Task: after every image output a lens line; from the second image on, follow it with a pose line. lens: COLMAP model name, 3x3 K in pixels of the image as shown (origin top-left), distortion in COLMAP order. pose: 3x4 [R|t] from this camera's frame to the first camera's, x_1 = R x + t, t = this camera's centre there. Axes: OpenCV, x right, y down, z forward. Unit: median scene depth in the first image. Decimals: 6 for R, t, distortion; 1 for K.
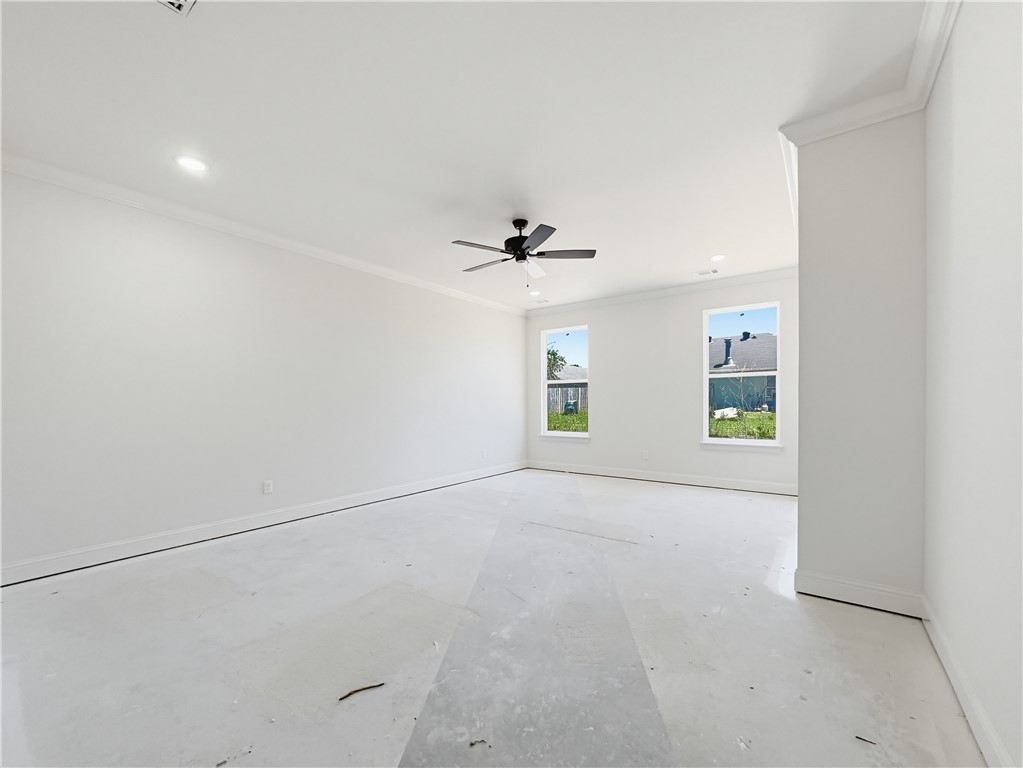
lens RADIAL K [[422.6, 0, 527.8], [0, 422.6, 408.0], [0, 0, 1]] dist [-0.001697, -0.000475]
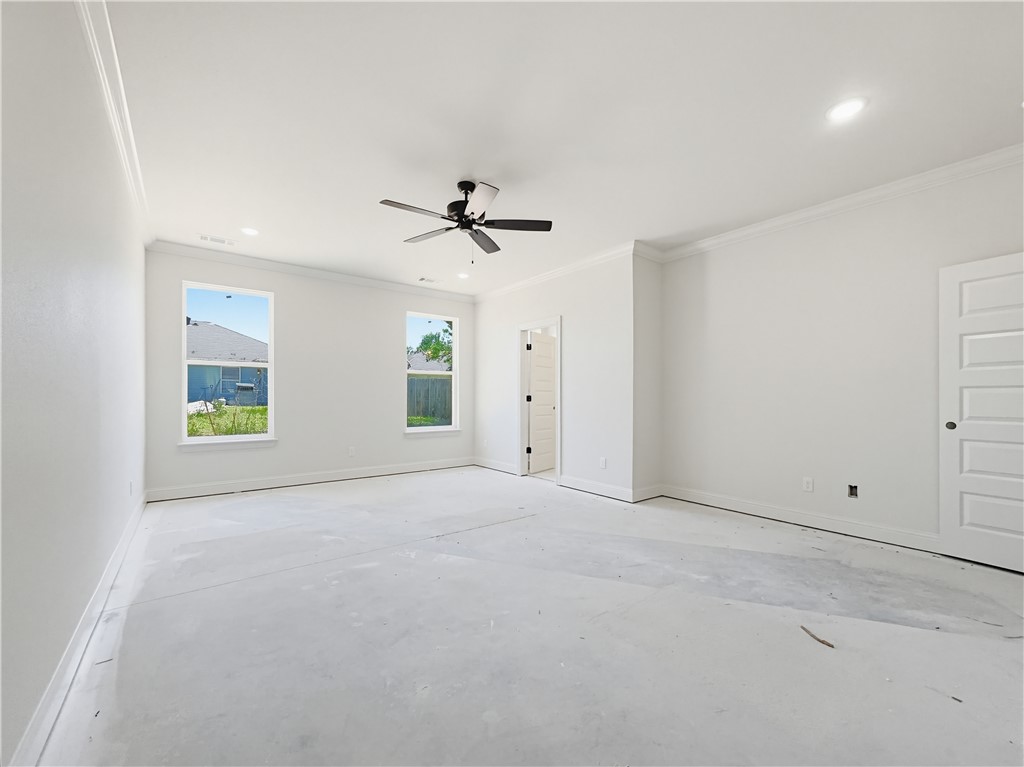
lens RADIAL K [[409.8, 0, 512.7], [0, 409.8, 393.3], [0, 0, 1]] dist [-0.006104, 0.000236]
pose [[0.286531, 0.016925, 0.957921, -0.610799], [0.005453, 0.999799, -0.019295, 0.003809], [-0.958055, 0.010752, 0.286381, 0.520784]]
